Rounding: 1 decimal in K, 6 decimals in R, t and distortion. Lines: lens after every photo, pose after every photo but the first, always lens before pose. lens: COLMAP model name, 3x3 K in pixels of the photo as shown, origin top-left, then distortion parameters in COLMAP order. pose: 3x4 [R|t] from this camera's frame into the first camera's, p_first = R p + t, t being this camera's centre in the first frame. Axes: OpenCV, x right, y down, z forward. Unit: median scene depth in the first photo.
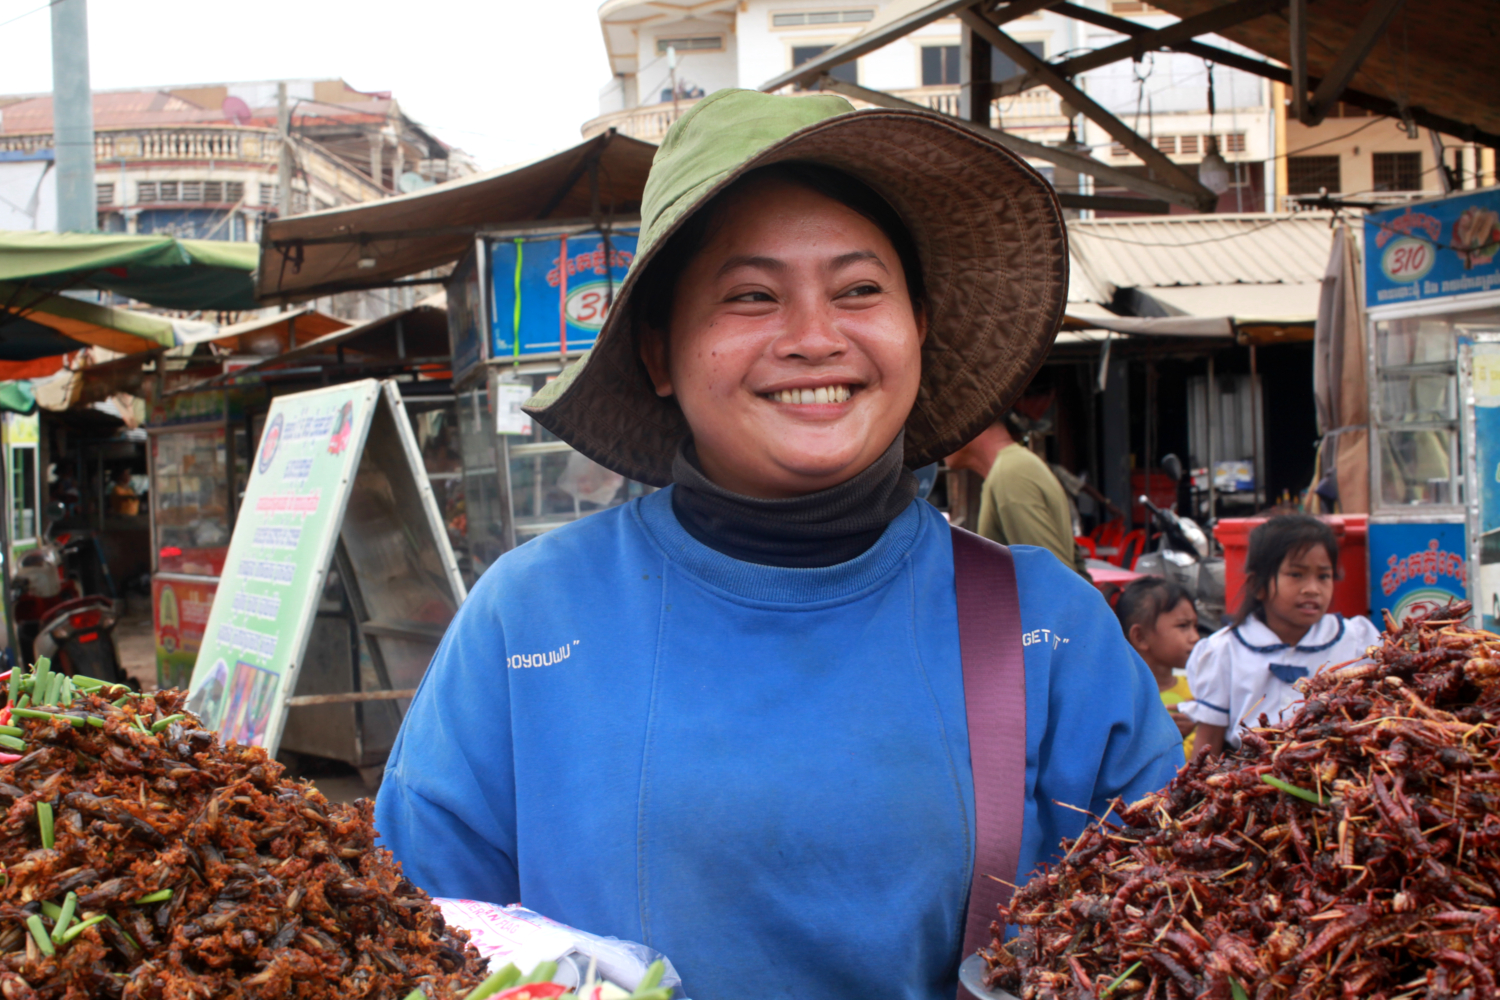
lens RADIAL K [[2178.9, 0, 749.9], [0, 2178.9, 499.8], [0, 0, 1]] dist [-0.054636, 0.000000]
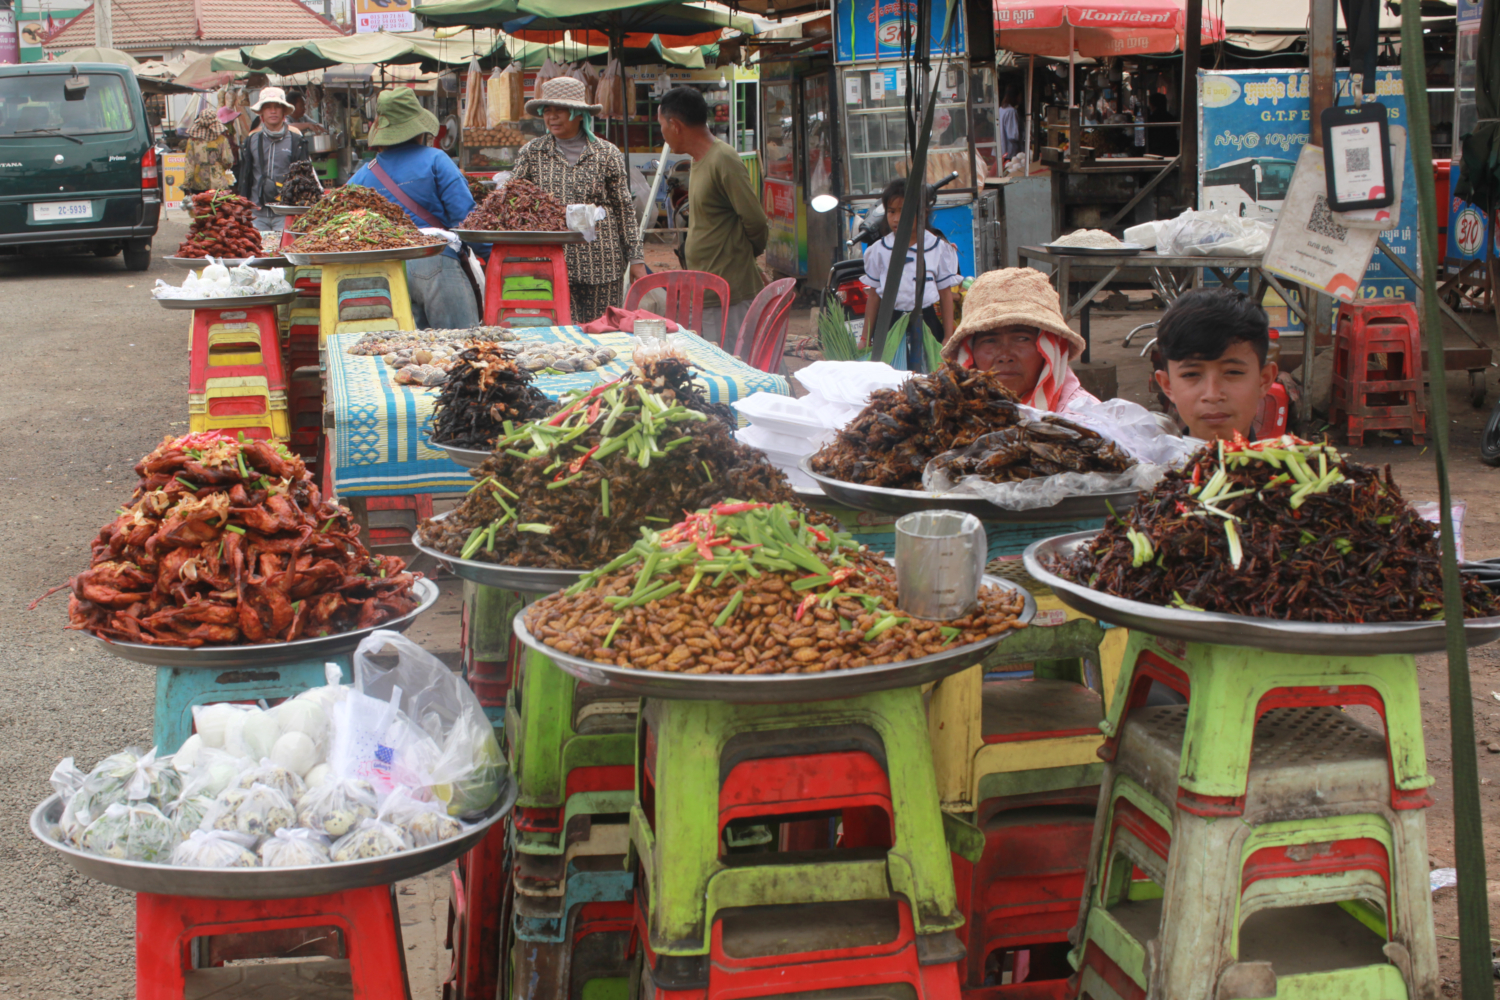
lens RADIAL K [[2178.9, 0, 750.0], [0, 2178.9, 500.0], [0, 0, 1]] dist [-0.054636, 0.000000]
pose [[0.927250, 0.080000, -0.365796, 0.509293], [-0.014857, 0.984001, 0.177542, -0.025691], [0.374147, -0.159191, 0.913604, -0.761698]]
